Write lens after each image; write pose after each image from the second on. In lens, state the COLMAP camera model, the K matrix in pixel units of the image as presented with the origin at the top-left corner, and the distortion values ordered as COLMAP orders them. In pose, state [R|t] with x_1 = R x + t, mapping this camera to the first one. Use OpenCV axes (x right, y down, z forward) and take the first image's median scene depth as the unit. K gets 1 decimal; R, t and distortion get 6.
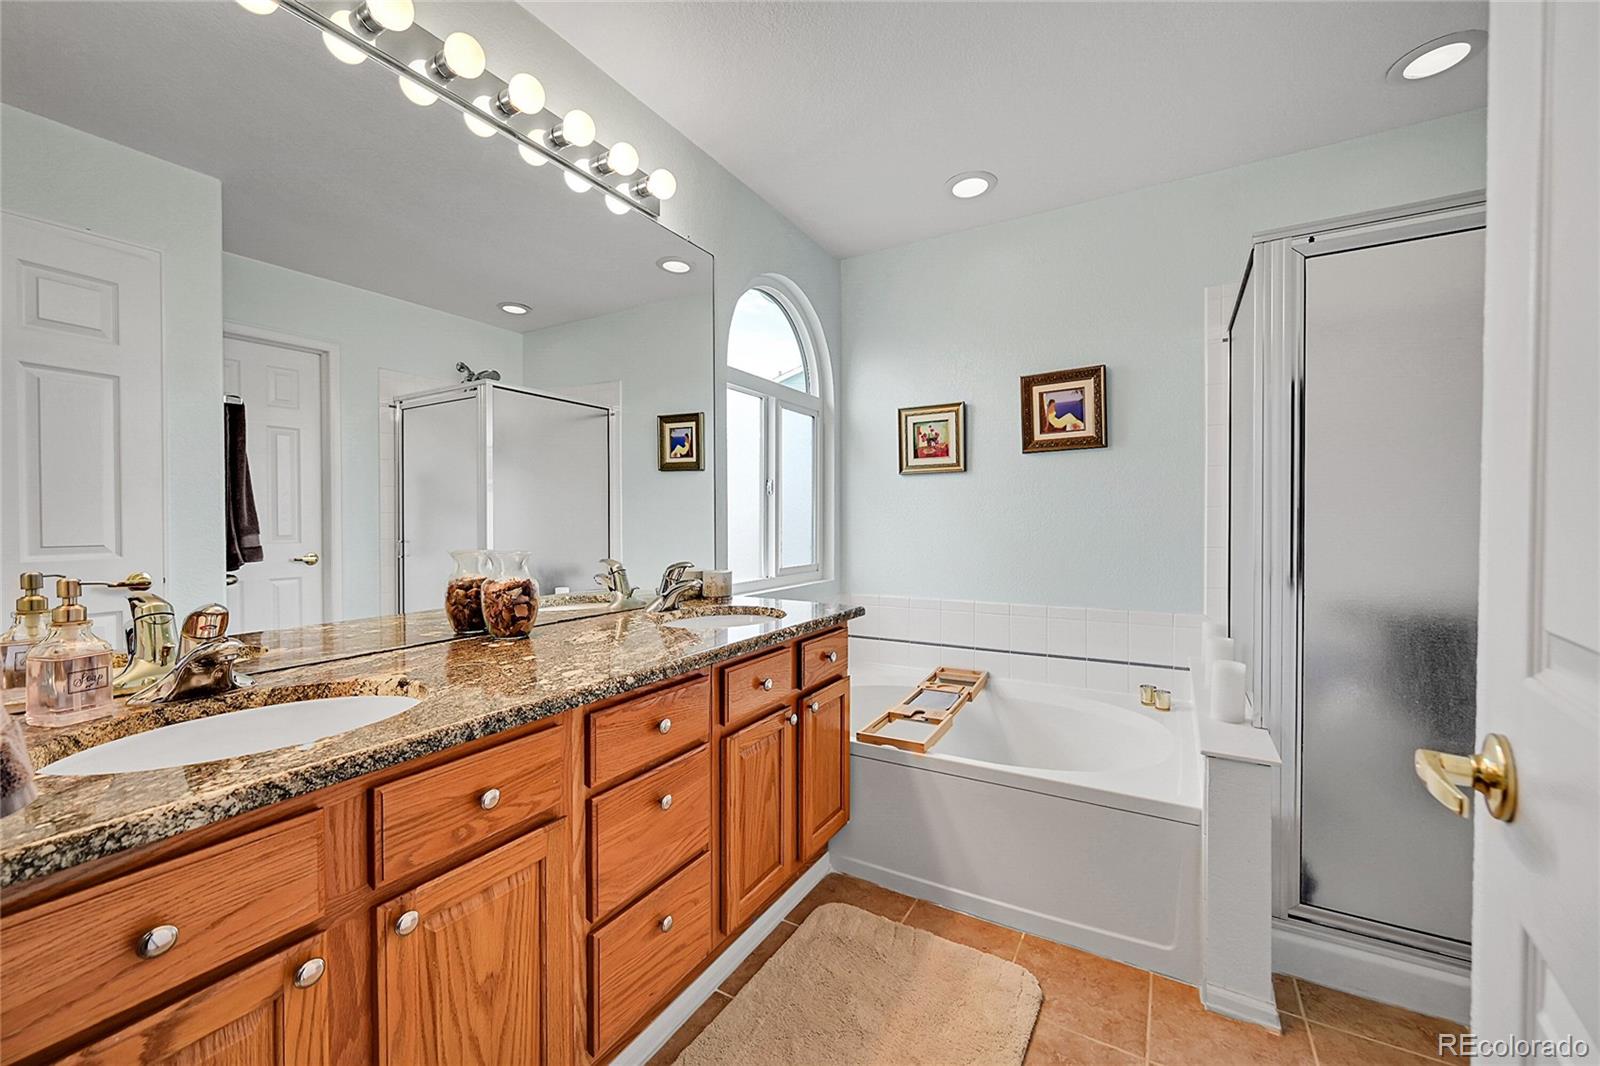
lens RADIAL K [[633.0, 0, 799.3], [0, 633.0, 528.6], [0, 0, 1]] dist [0.001254, 0.000392]
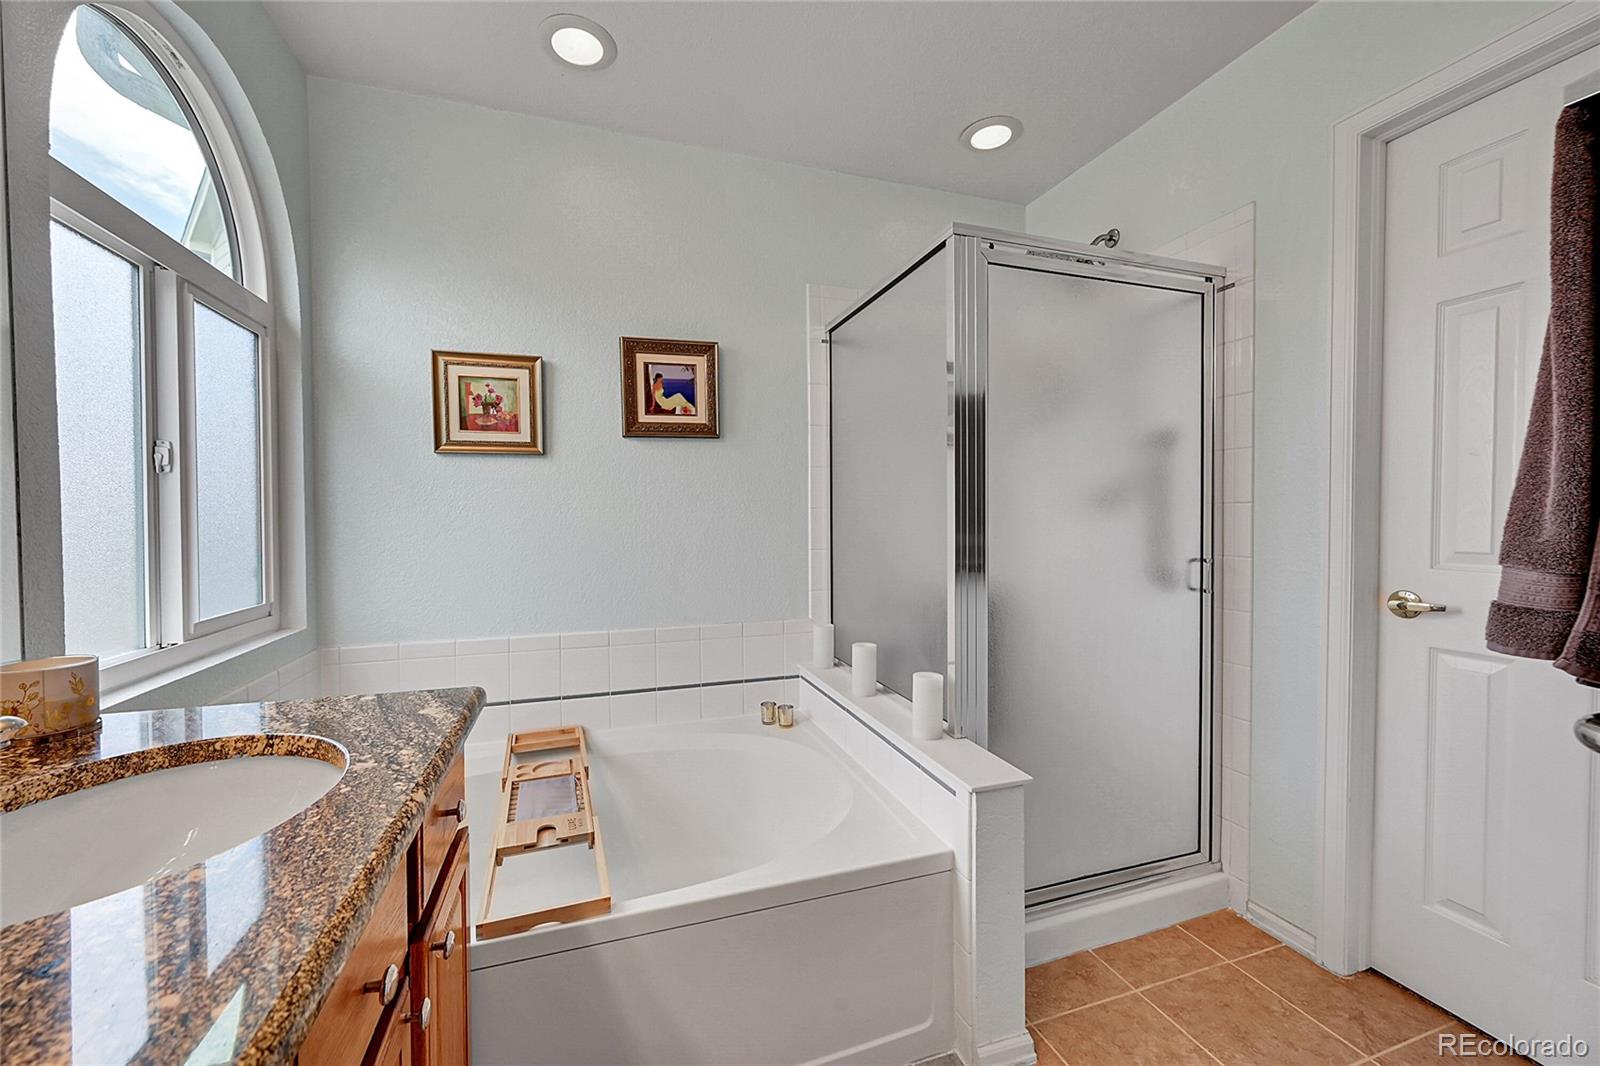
lens RADIAL K [[633.0, 0, 798.6], [0, 633.0, 530.9], [0, 0, 1]] dist [0.001254, 0.000392]
pose [[0.658456, -0.017516, 0.752416, -0.095050], [0.011284, 0.999847, 0.013400, -0.011246], [-0.752535, -0.000333, 0.658552, 0.328951]]
